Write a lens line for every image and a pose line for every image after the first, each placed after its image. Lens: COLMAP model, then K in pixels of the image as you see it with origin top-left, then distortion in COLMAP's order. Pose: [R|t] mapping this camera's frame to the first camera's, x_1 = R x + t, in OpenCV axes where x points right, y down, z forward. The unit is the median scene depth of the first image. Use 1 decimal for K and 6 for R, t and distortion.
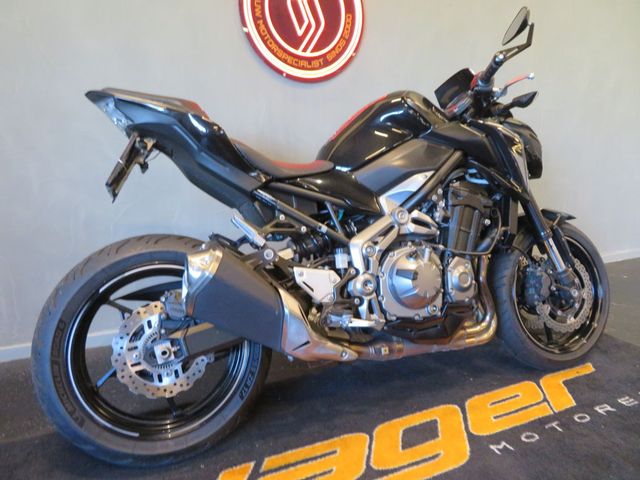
lens RADIAL K [[457.0, 0, 322.9], [0, 457.0, 243.1], [0, 0, 1]] dist [-0.005805, 0.005849]
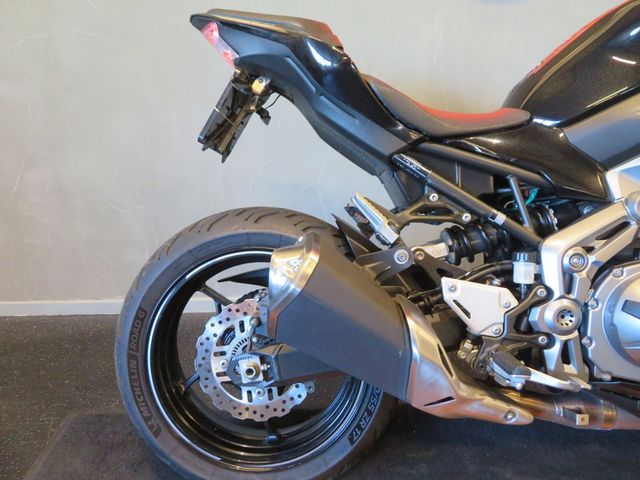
lens RADIAL K [[457.0, 0, 321.3], [0, 457.0, 241.0], [0, 0, 1]] dist [-0.005805, 0.005849]
pose [[0.918620, 0.111344, -0.379130, 0.017644], [-0.070378, 0.990241, 0.120294, -0.059165], [0.388824, -0.083822, 0.917491, 0.315637]]
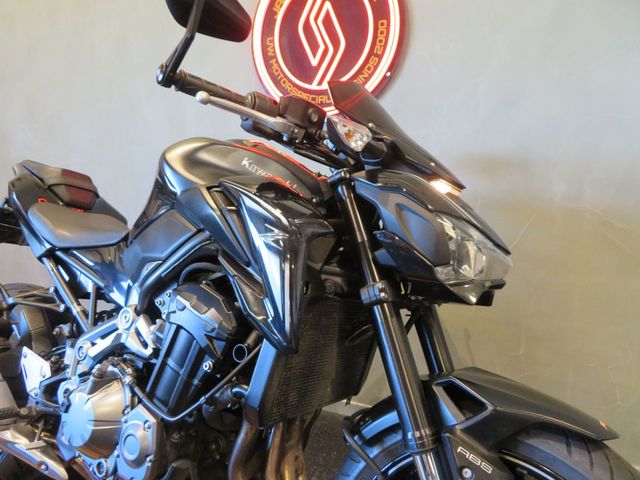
lens RADIAL K [[457.0, 0, 321.8], [0, 457.0, 243.1], [0, 0, 1]] dist [-0.005805, 0.005849]
pose [[0.608664, 0.107552, -0.786105, 0.929574], [-0.153009, 0.988083, 0.016715, -0.240067], [0.778535, 0.110108, 0.617867, 0.814231]]
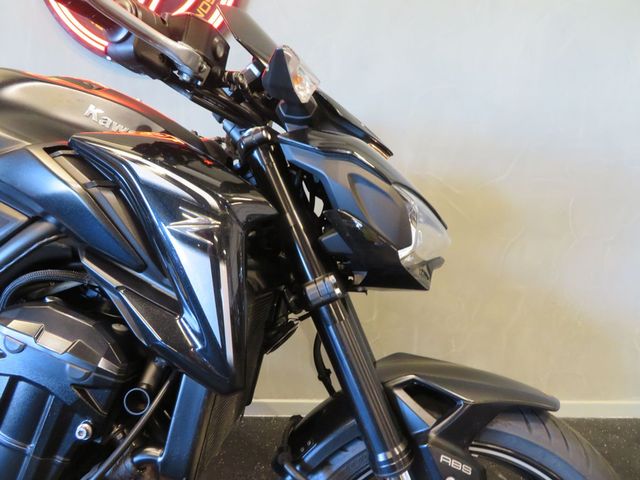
lens RADIAL K [[457.0, 0, 321.2], [0, 457.0, 241.3], [0, 0, 1]] dist [-0.005805, 0.005849]
pose [[0.904638, 0.101649, -0.413882, 0.709914], [-0.101285, 0.994594, 0.022890, -0.235689], [0.413971, 0.021212, 0.910043, 0.817231]]
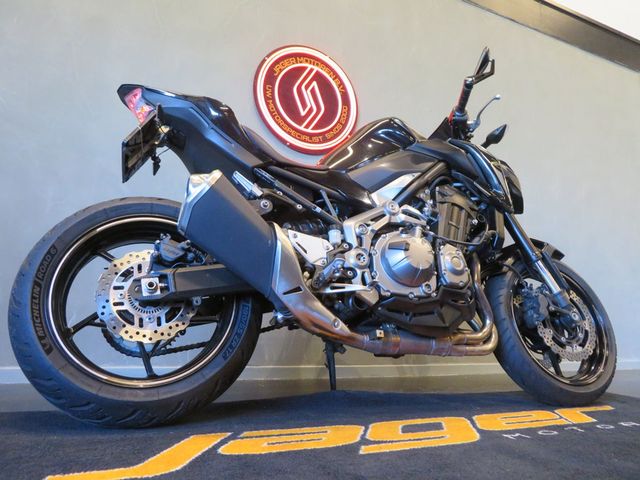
lens RADIAL K [[457.0, 0, 323.9], [0, 457.0, 245.3], [0, 0, 1]] dist [-0.005805, 0.005849]
pose [[0.999797, 0.020143, -0.001082, 0.016940], [-0.019076, 0.926633, -0.375484, 0.437796], [-0.006561, 0.375428, 0.926828, 0.054675]]
